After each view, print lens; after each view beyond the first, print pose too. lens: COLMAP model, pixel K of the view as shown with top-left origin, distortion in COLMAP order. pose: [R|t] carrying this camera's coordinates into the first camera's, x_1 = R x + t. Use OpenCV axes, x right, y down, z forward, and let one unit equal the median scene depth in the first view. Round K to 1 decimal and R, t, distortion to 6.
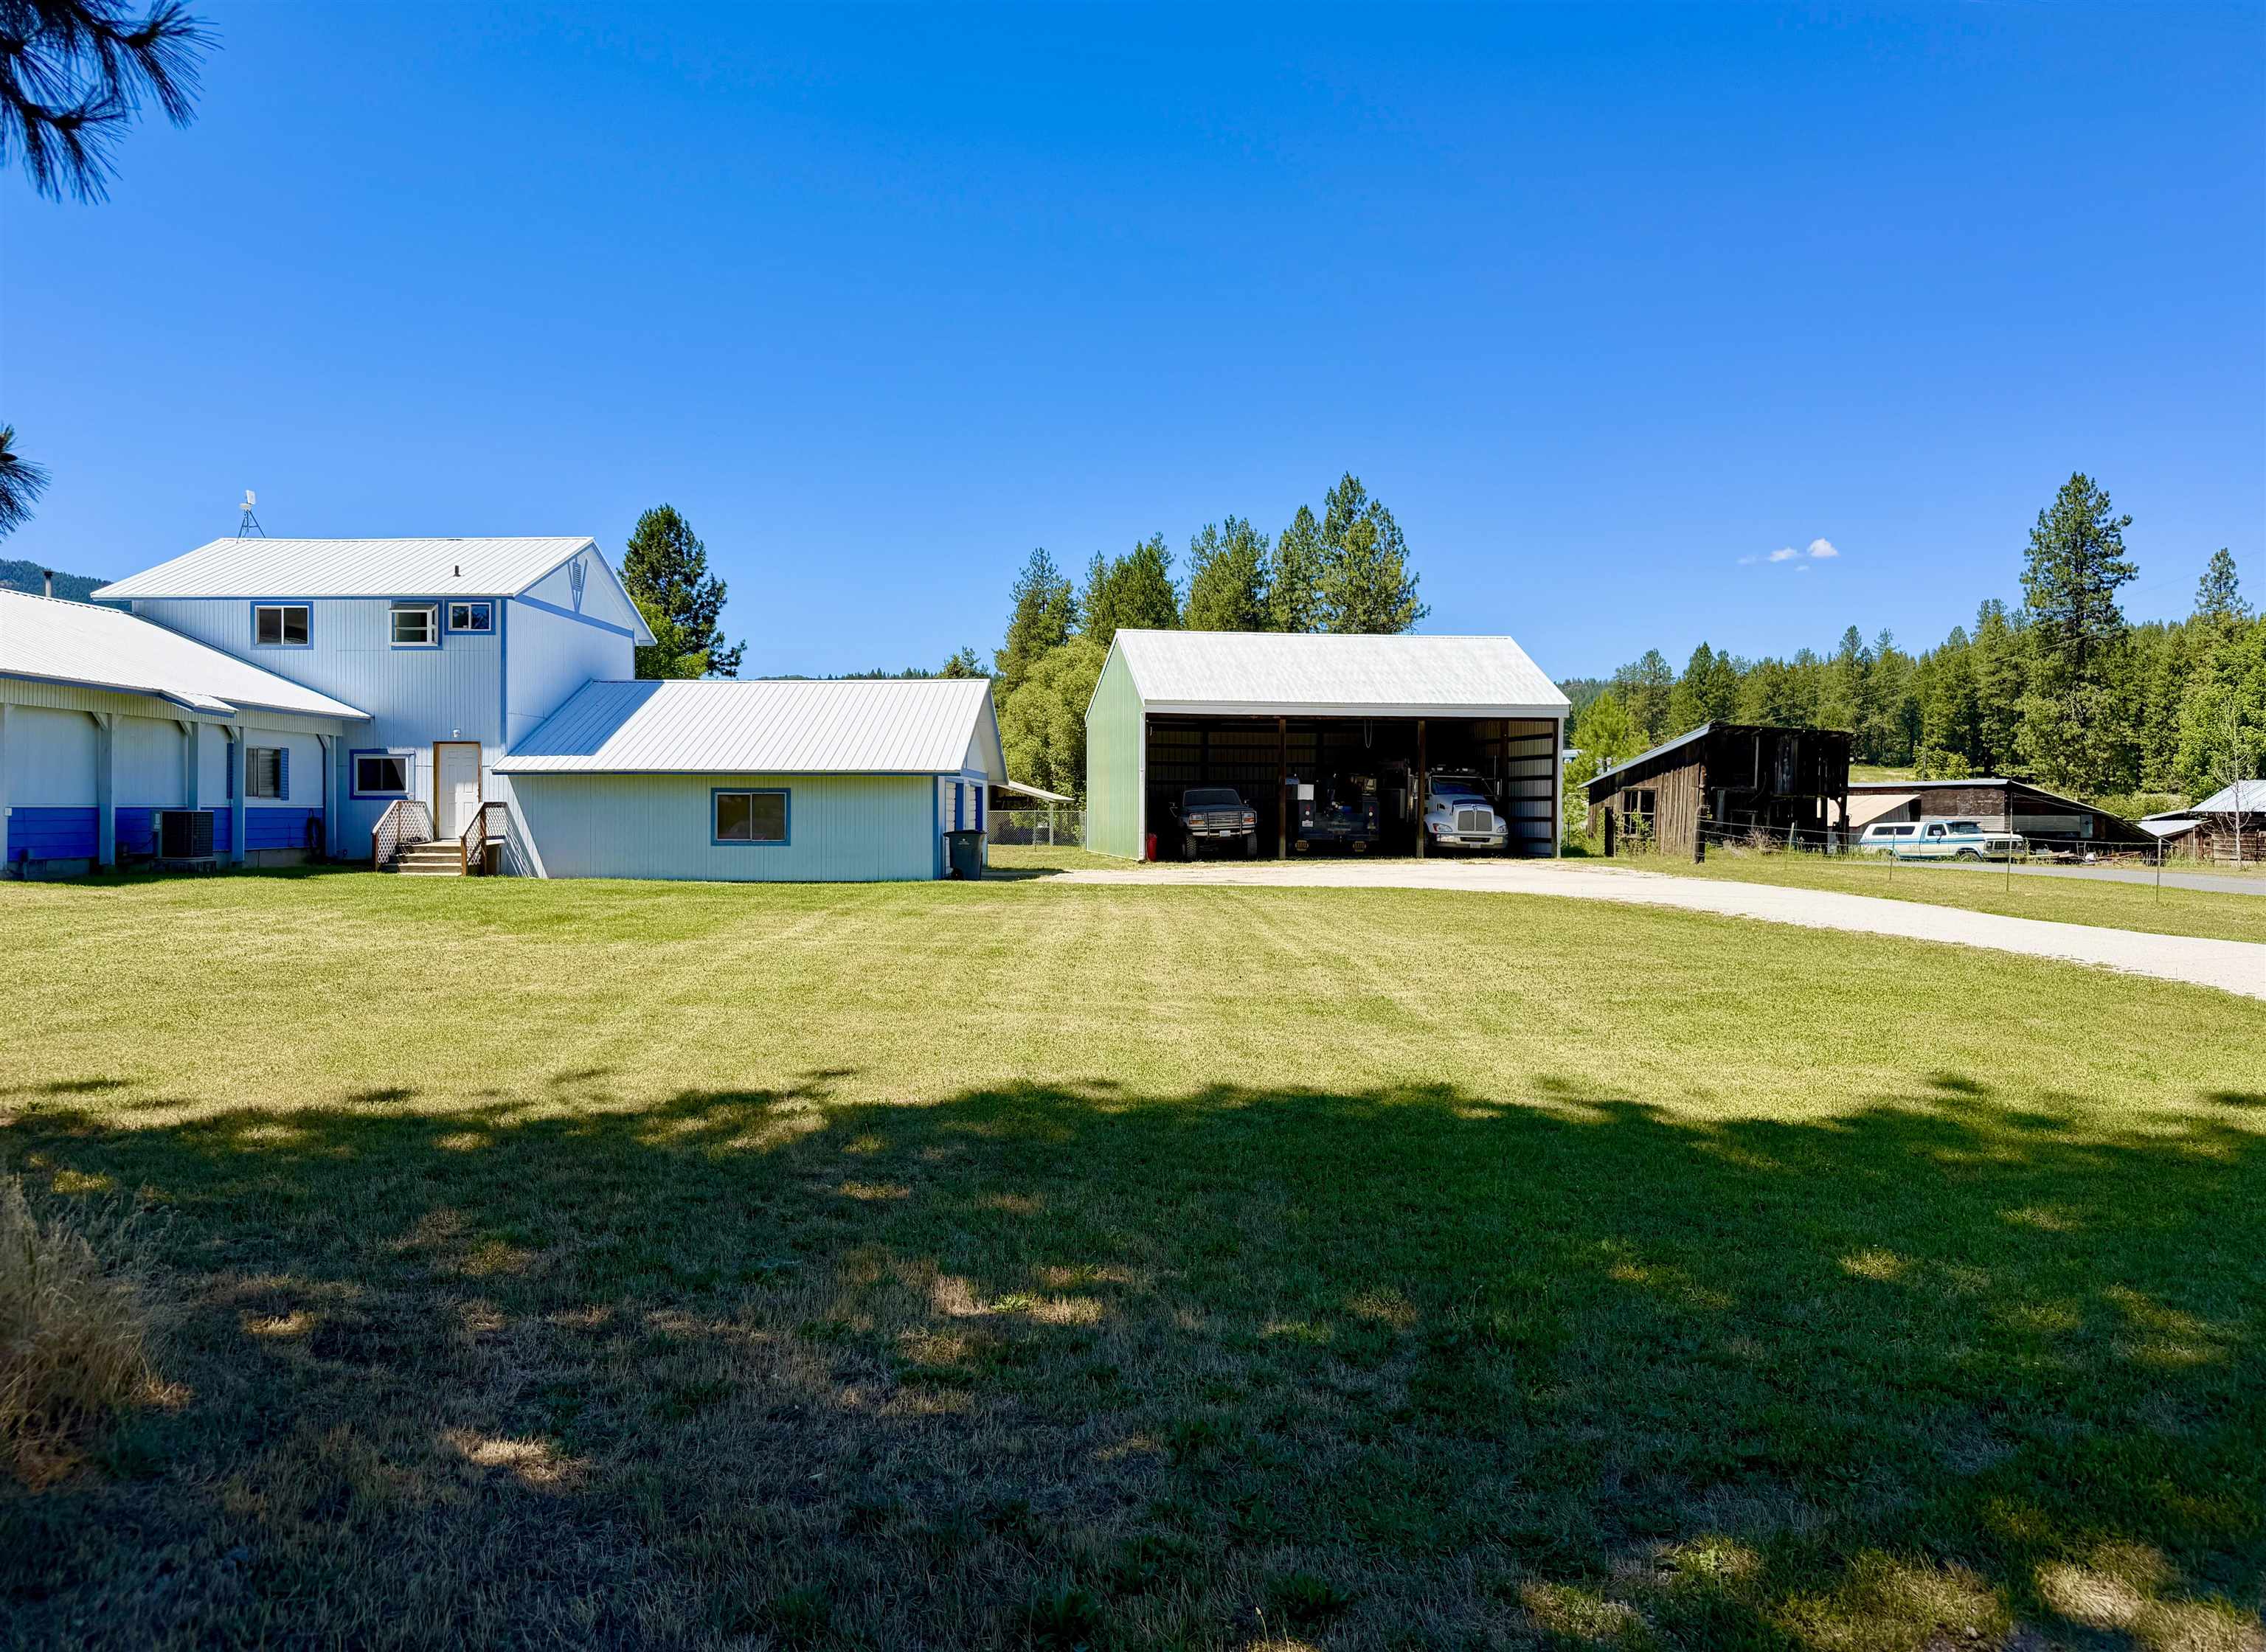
lens RADIAL K [[1618.2, 0, 1129.7], [0, 1618.2, 799.2], [0, 0, 1]] dist [0.149670, -0.271040]
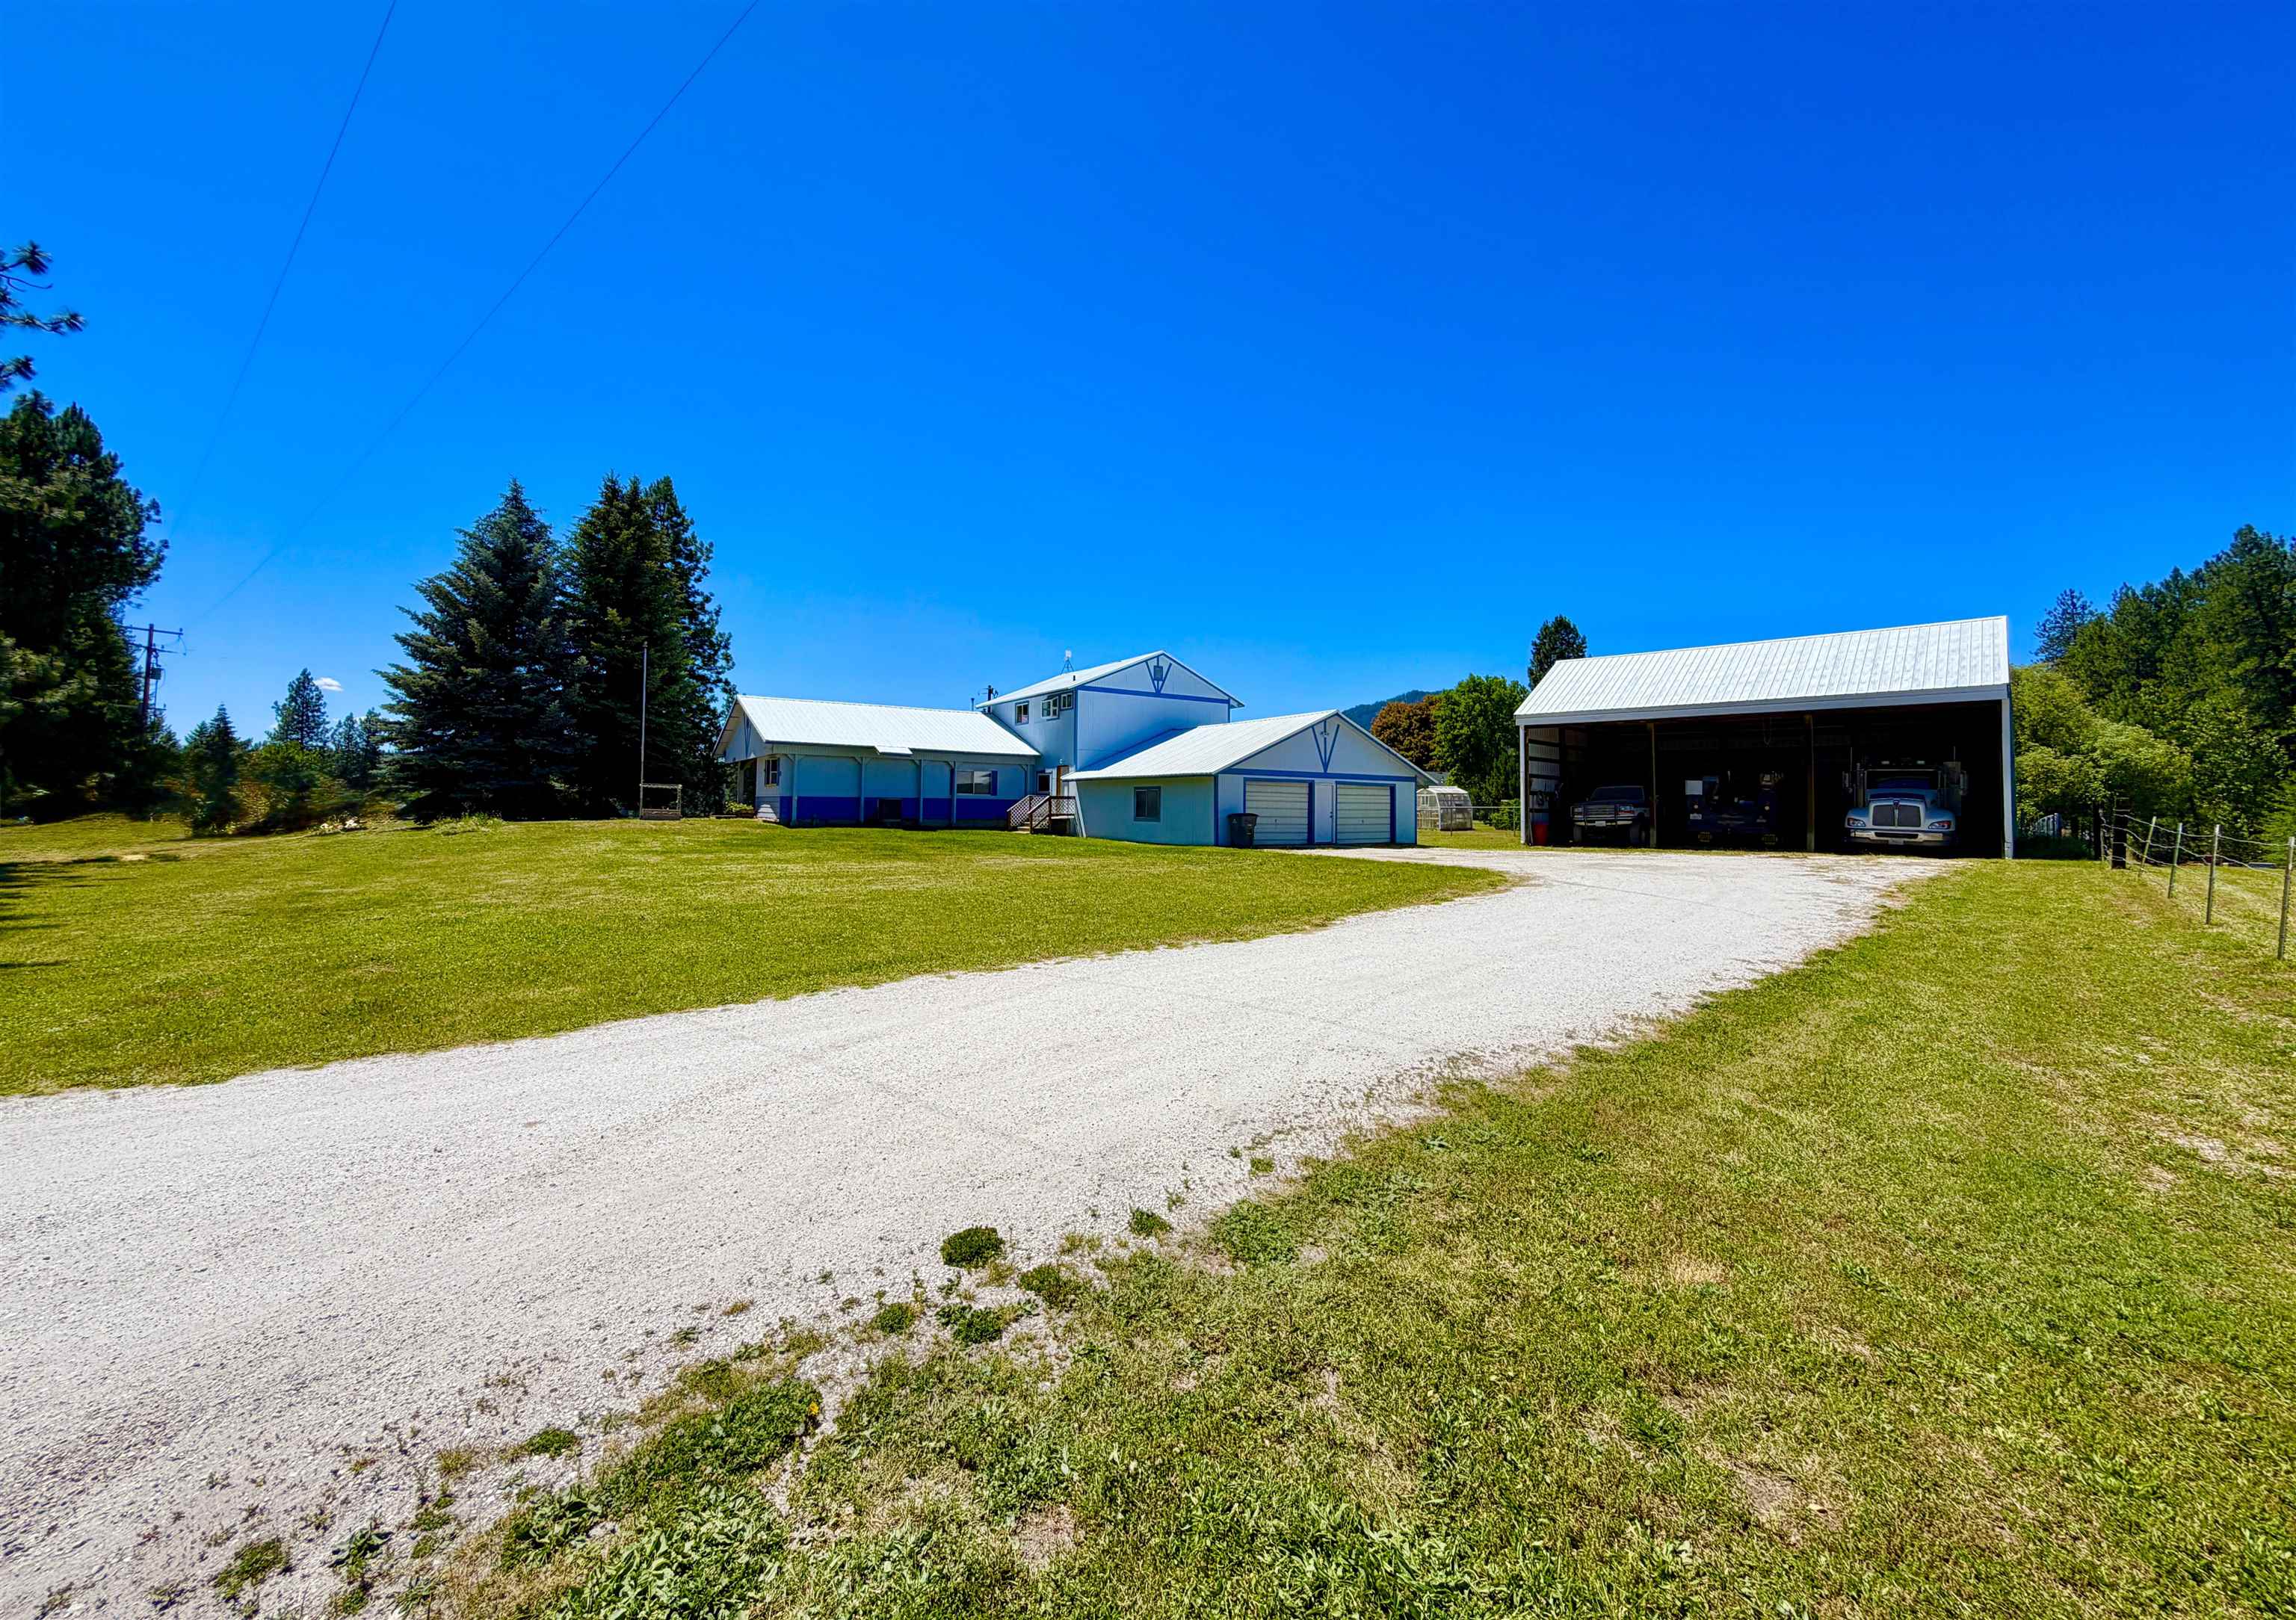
lens RADIAL K [[920.1, 0, 1136.1], [0, 920.1, 778.2], [0, 0, 1]] dist [-0.000623, -0.000071]
pose [[0.575188, -0.022725, -0.817706, 0.409505], [-0.004177, 0.999519, -0.030716, 0.010141], [0.818011, 0.021083, 0.574816, 0.338229]]
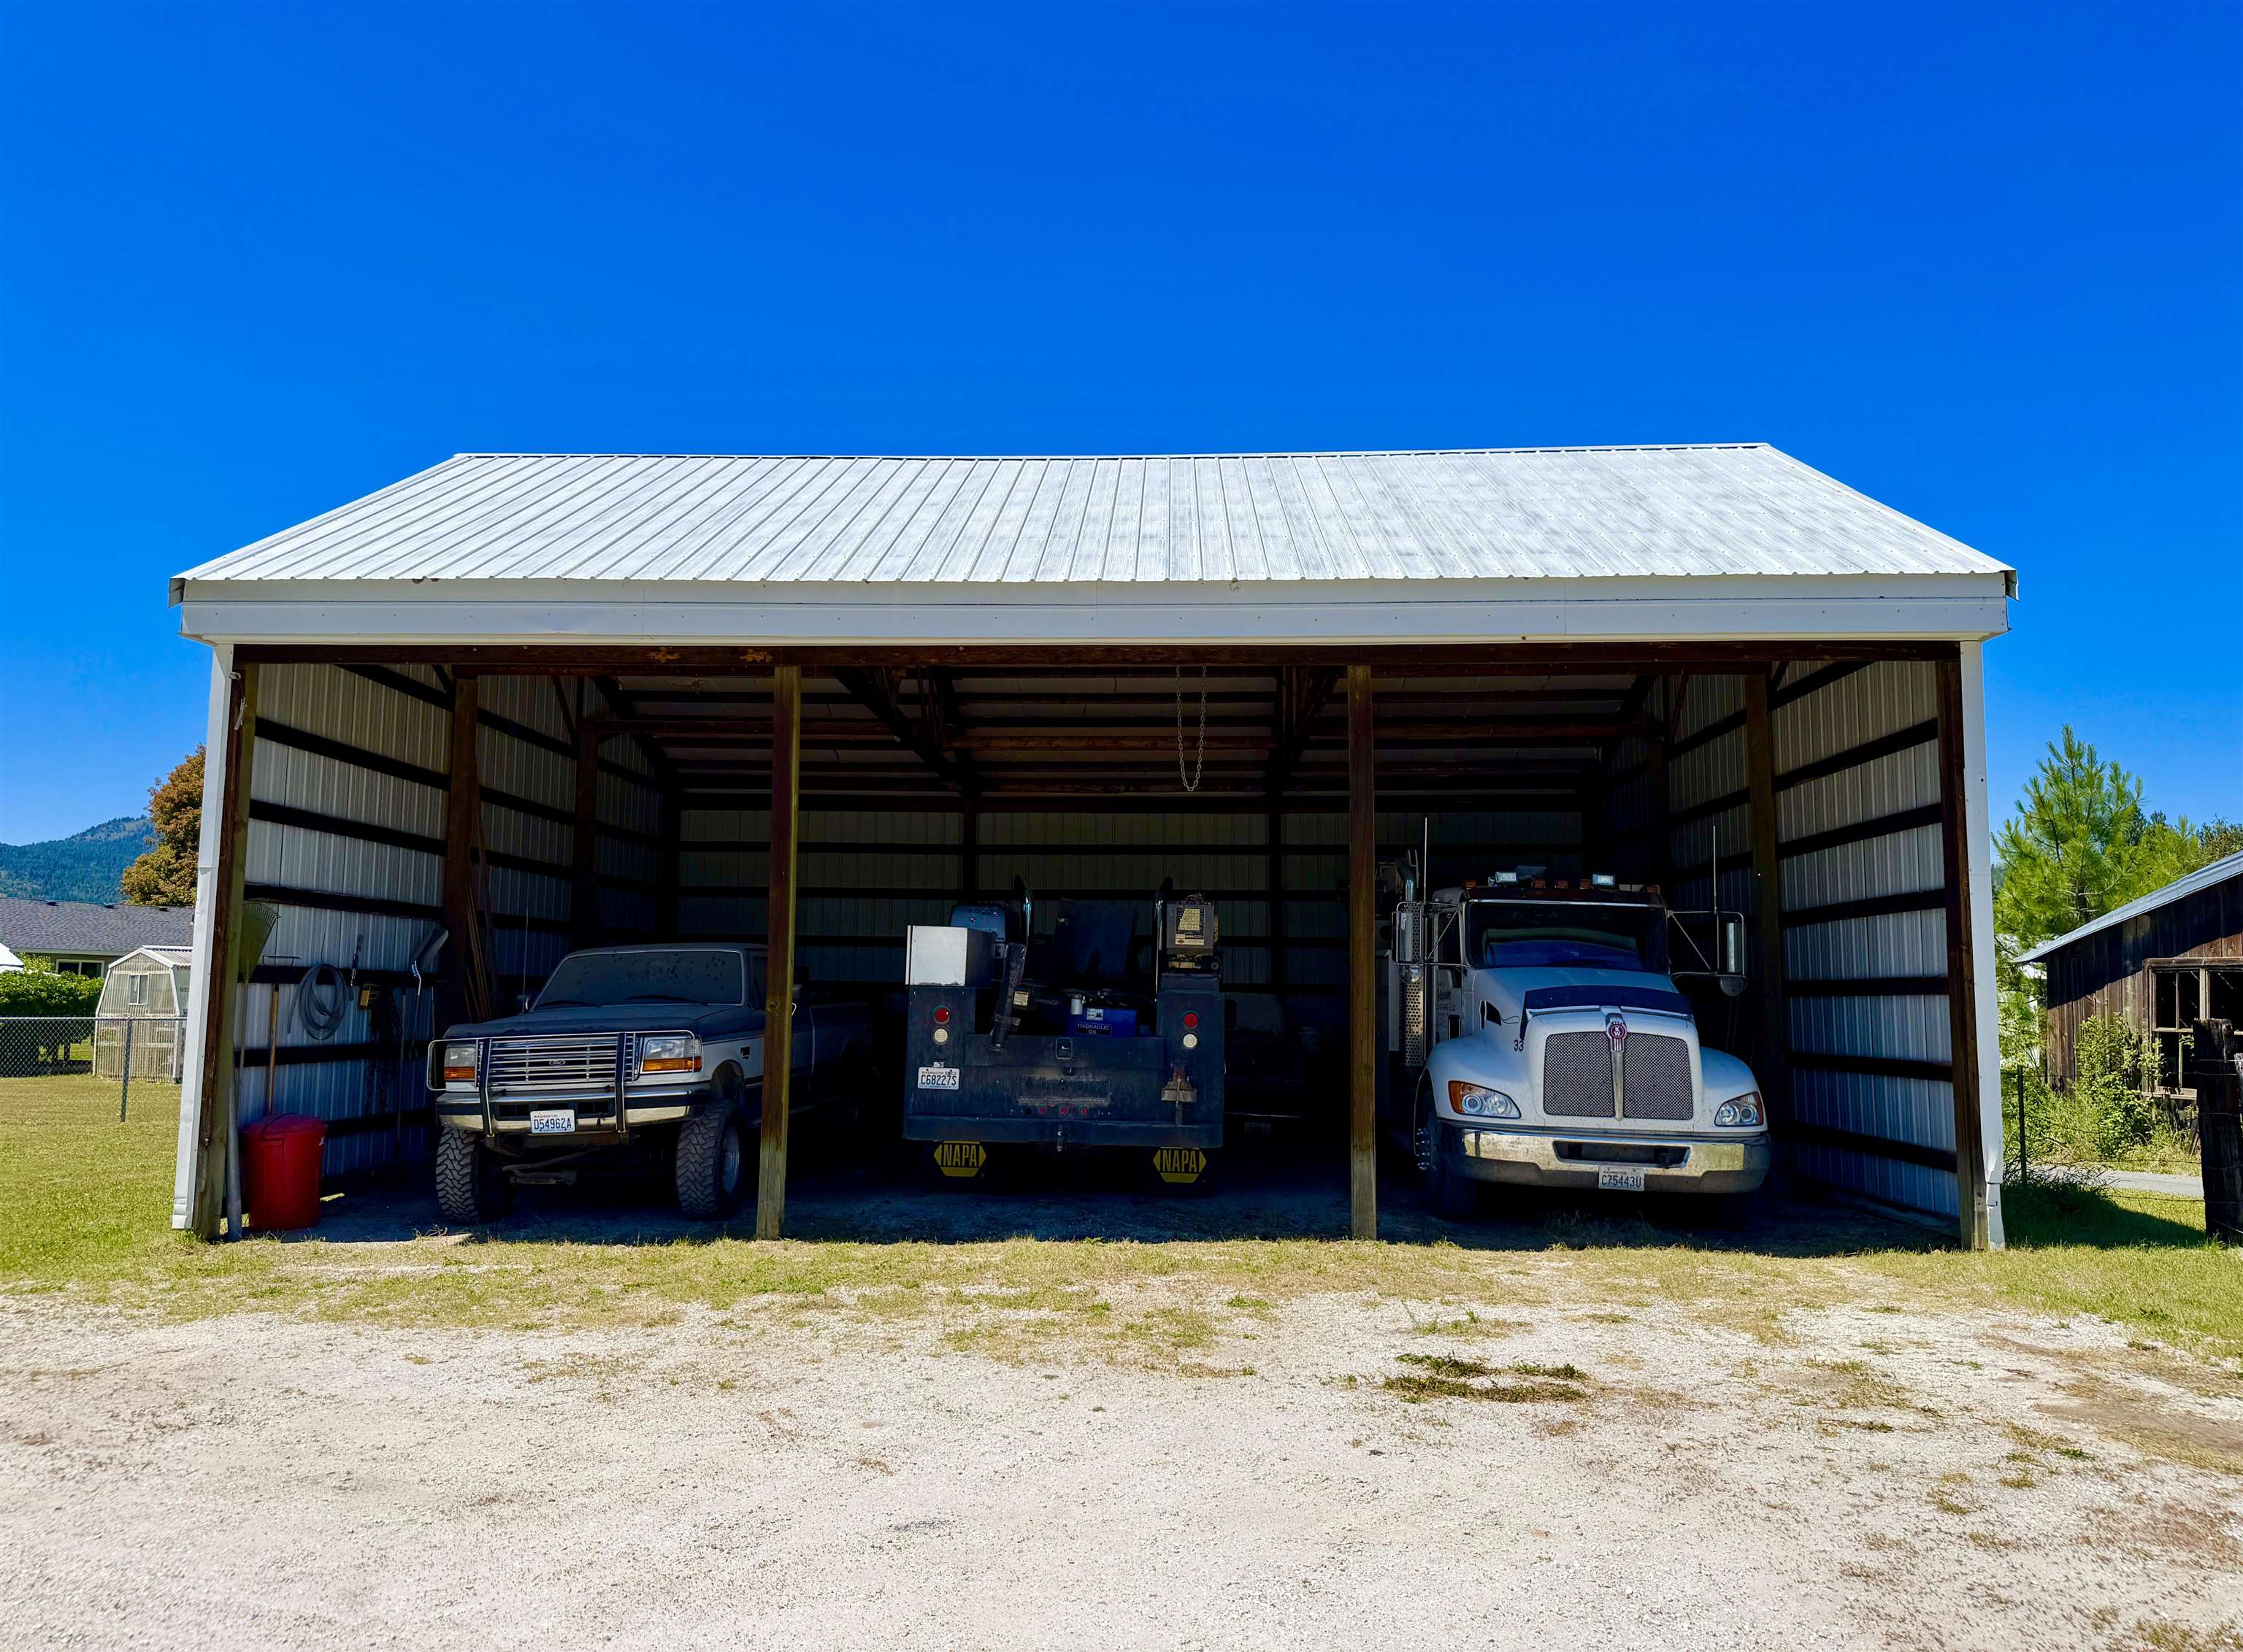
lens RADIAL K [[1555.6, 0, 1127.1], [0, 1555.6, 795.2], [0, 0, 1]] dist [0.129898, -0.237562]
pose [[0.975360, -0.024628, -0.219239, 0.199467], [-0.002771, 0.992304, -0.123797, 0.001059], [0.220601, 0.121354, 0.967785, 0.772528]]
